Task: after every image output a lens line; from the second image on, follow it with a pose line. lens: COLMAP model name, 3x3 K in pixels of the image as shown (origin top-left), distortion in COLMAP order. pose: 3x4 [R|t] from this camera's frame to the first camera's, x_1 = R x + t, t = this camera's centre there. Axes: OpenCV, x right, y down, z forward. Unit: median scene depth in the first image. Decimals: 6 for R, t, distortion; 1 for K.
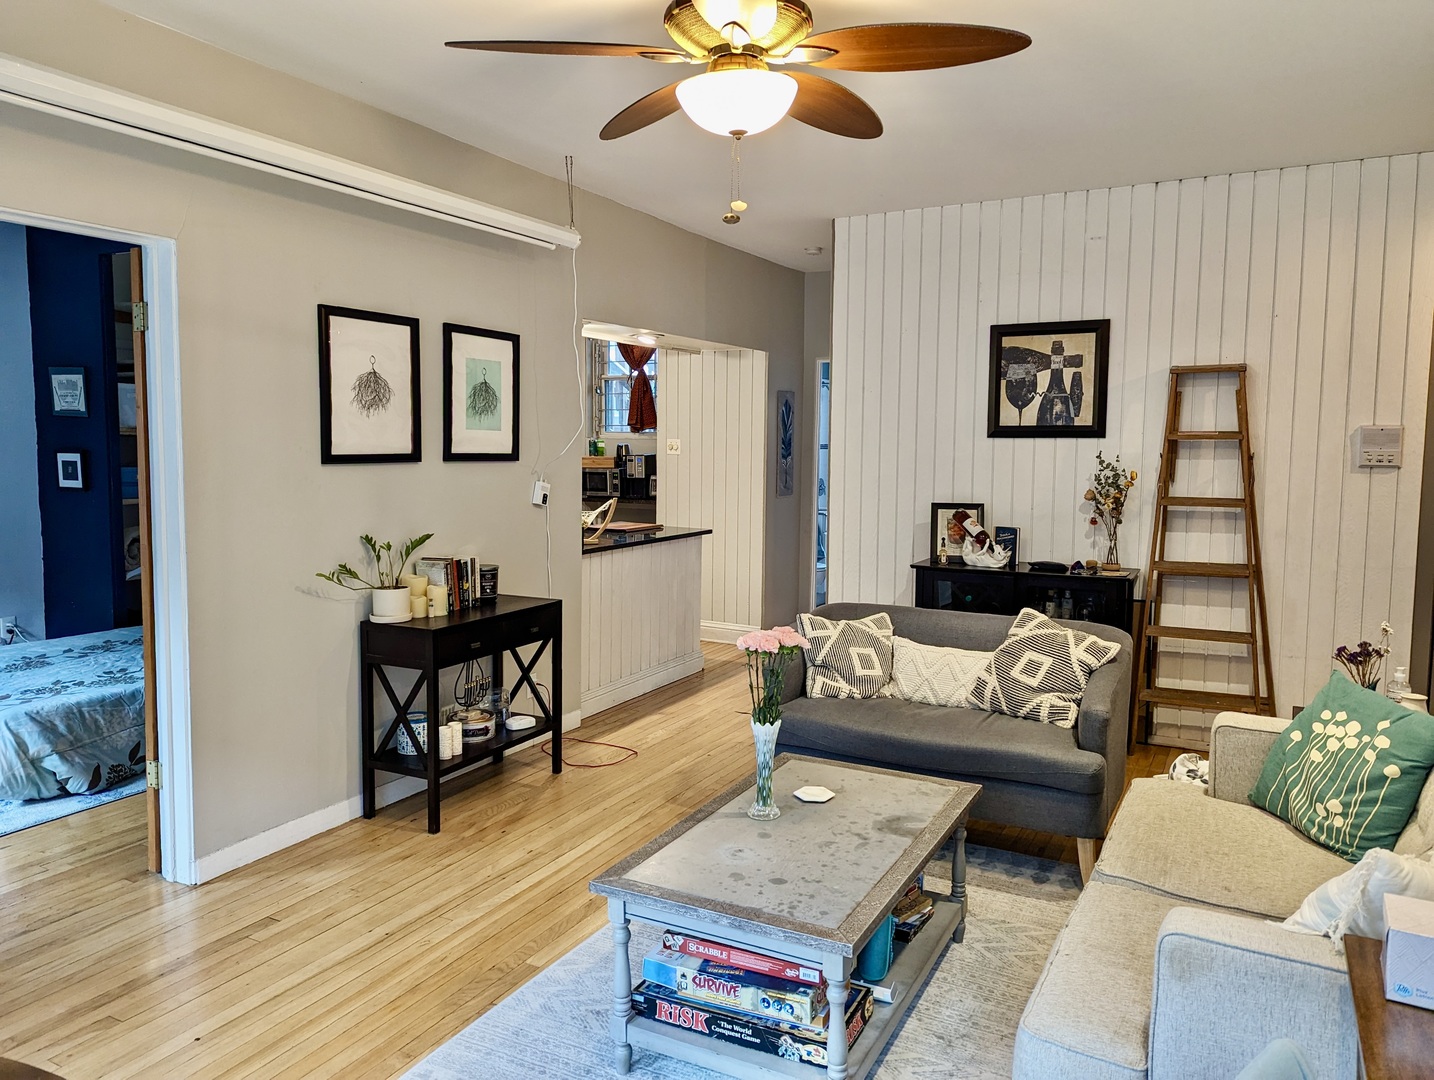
lens RADIAL K [[1014.6, 0, 718.1], [0, 1014.6, 537.8], [0, 0, 1]] dist [0.056959, -0.043937]
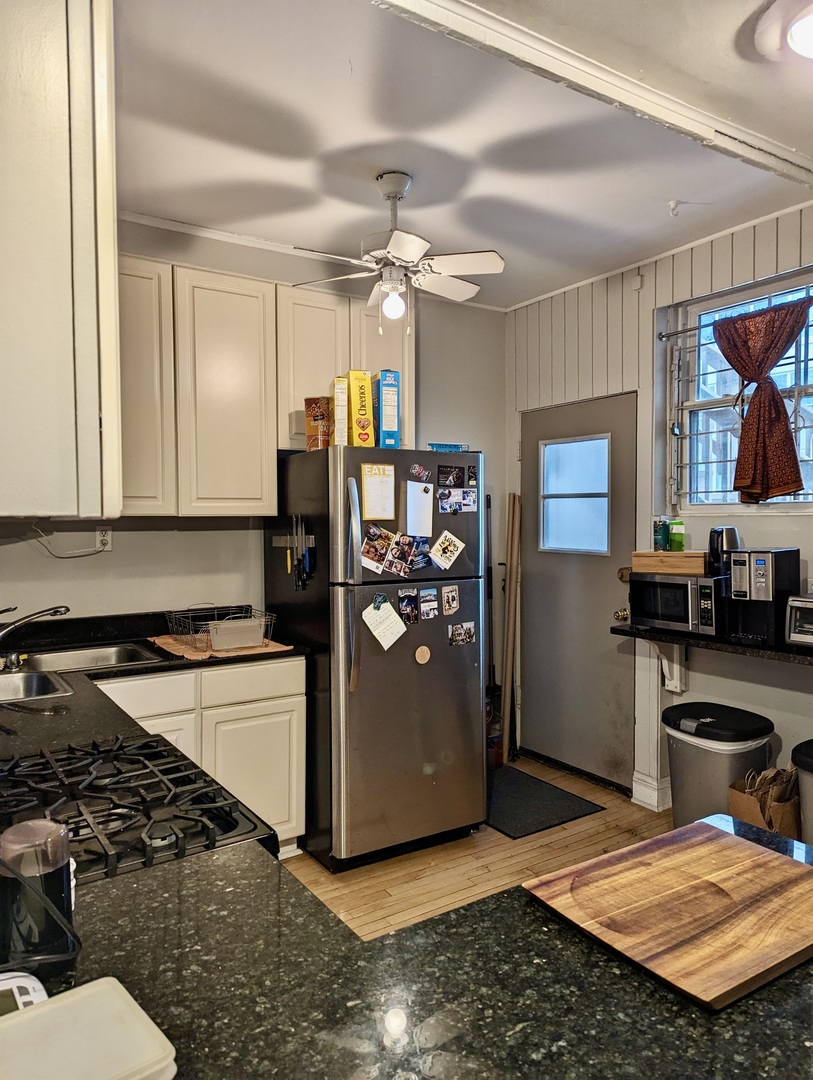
lens RADIAL K [[764.1, 0, 404.8], [0, 764.1, 542.9], [0, 0, 1]] dist [0.056959, -0.043937]
pose [[0.876120, -0.004006, -0.482077, -0.047771], [-0.025694, 0.998156, -0.054991, -0.059214], [0.481408, 0.060565, 0.874401, 0.587722]]
